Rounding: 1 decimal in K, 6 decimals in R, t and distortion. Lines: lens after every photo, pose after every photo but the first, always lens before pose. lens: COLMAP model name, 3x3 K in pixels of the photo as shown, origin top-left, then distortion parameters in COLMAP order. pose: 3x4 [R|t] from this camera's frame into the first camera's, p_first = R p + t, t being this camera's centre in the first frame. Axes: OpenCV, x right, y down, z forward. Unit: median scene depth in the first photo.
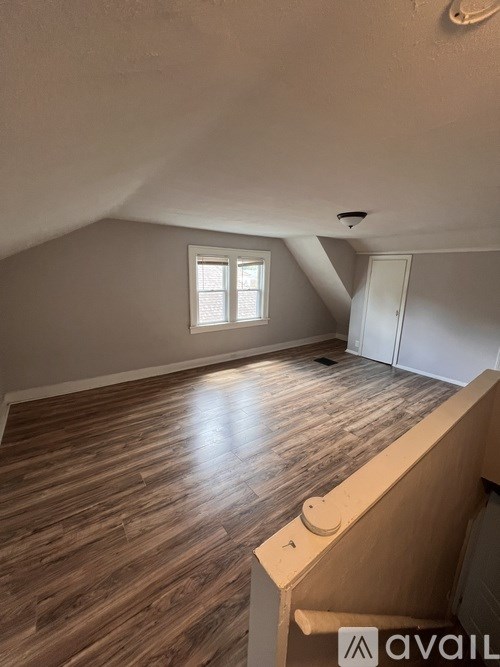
lens RADIAL K [[269.2, 0, 252.2], [0, 269.2, 333.0], [0, 0, 1]] dist [-0.000210, 0.000771]
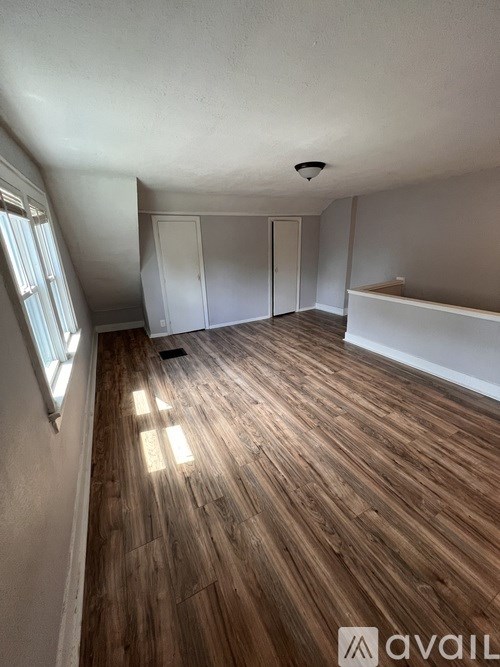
lens RADIAL K [[269.2, 0, 252.2], [0, 269.2, 333.0], [0, 0, 1]] dist [-0.000210, 0.000771]
pose [[0.152067, -0.344106, 0.926535, -0.498456], [0.253538, 0.919650, 0.299938, -0.157500], [-0.955298, 0.189301, 0.227092, 0.743286]]
